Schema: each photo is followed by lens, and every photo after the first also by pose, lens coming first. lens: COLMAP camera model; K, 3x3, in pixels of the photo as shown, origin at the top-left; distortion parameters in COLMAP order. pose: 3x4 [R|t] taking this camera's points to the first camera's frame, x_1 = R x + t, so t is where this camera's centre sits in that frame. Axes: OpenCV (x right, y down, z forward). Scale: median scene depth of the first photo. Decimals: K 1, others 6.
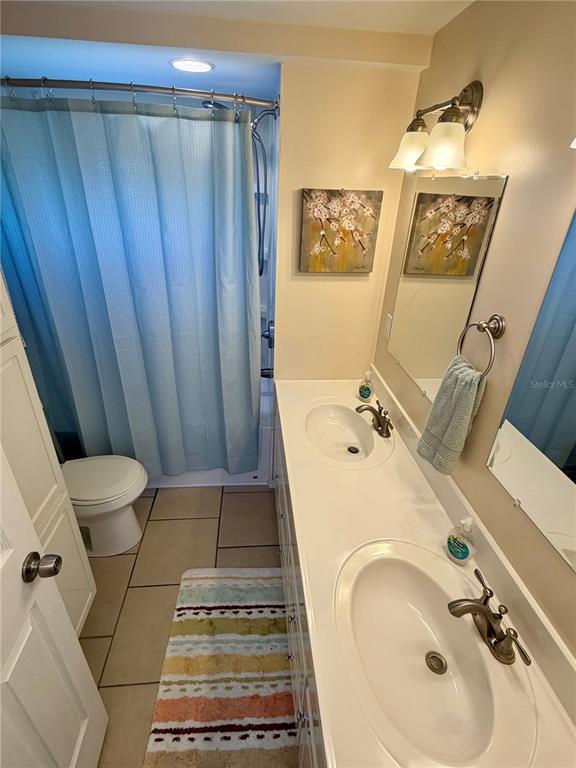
lens RADIAL K [[381.0, 0, 283.7], [0, 381.0, 384.0], [0, 0, 1]] dist [-0.000154, -0.001110]
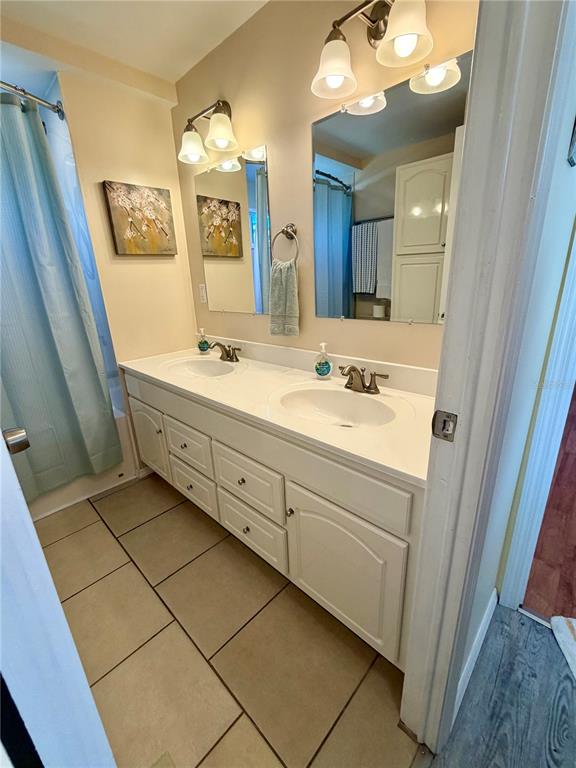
lens RADIAL K [[327.3, 0, 289.3], [0, 327.3, 378.6], [0, 0, 1]] dist [-0.000535, -0.000512]
pose [[0.753030, -0.264209, 0.602611, -0.270260], [0.362925, 0.930709, -0.045455, 0.294384], [-0.548846, 0.252931, 0.796740, 0.028138]]
